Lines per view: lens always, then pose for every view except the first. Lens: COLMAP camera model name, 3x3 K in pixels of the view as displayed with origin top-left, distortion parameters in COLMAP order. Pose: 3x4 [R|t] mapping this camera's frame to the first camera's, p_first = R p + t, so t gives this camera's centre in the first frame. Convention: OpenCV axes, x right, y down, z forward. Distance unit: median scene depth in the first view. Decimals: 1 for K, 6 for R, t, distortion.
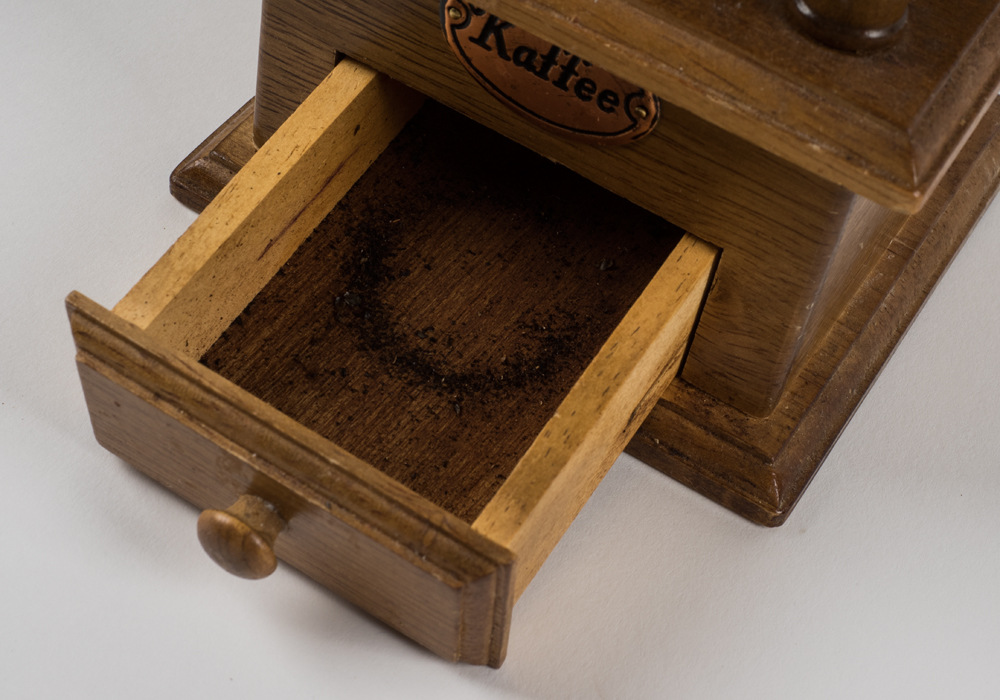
lens RADIAL K [[2077.8, 0, 500.2], [0, 2077.8, 349.8], [0, 0, 1]] dist [-0.151420, 0.000000]
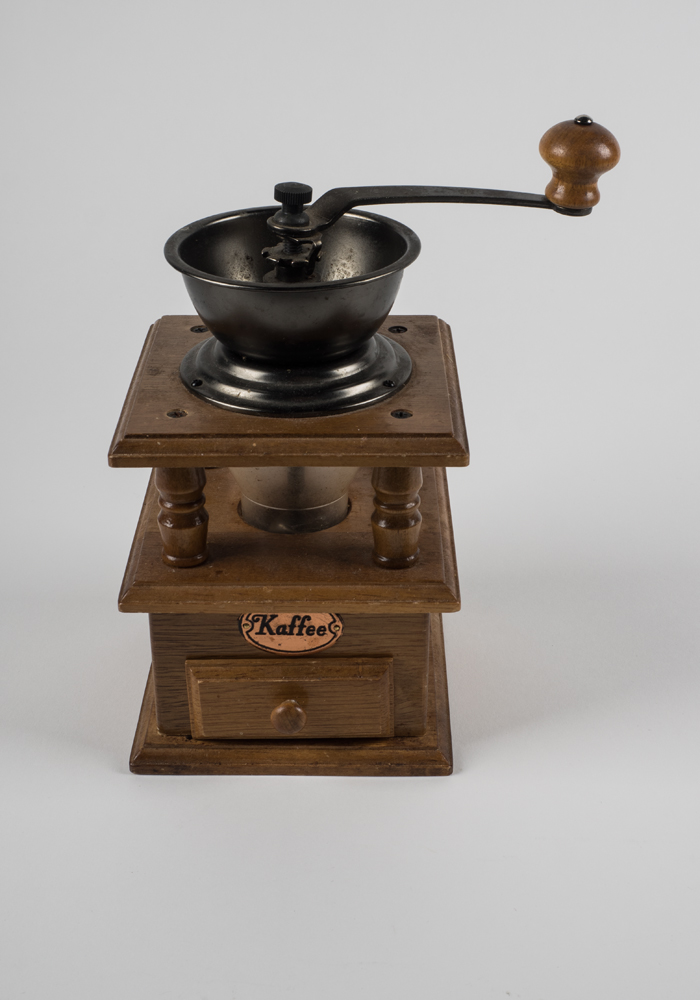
lens RADIAL K [[1560.0, 0, 348.7], [0, 1560.0, 500.3], [0, 0, 1]] dist [0.047624, 0.000000]
pose [[0.849881, -0.362023, 0.382938, -0.568059], [0.464903, 0.857239, -0.221373, 0.169554], [-0.248127, 0.366170, 0.896857, -0.712285]]
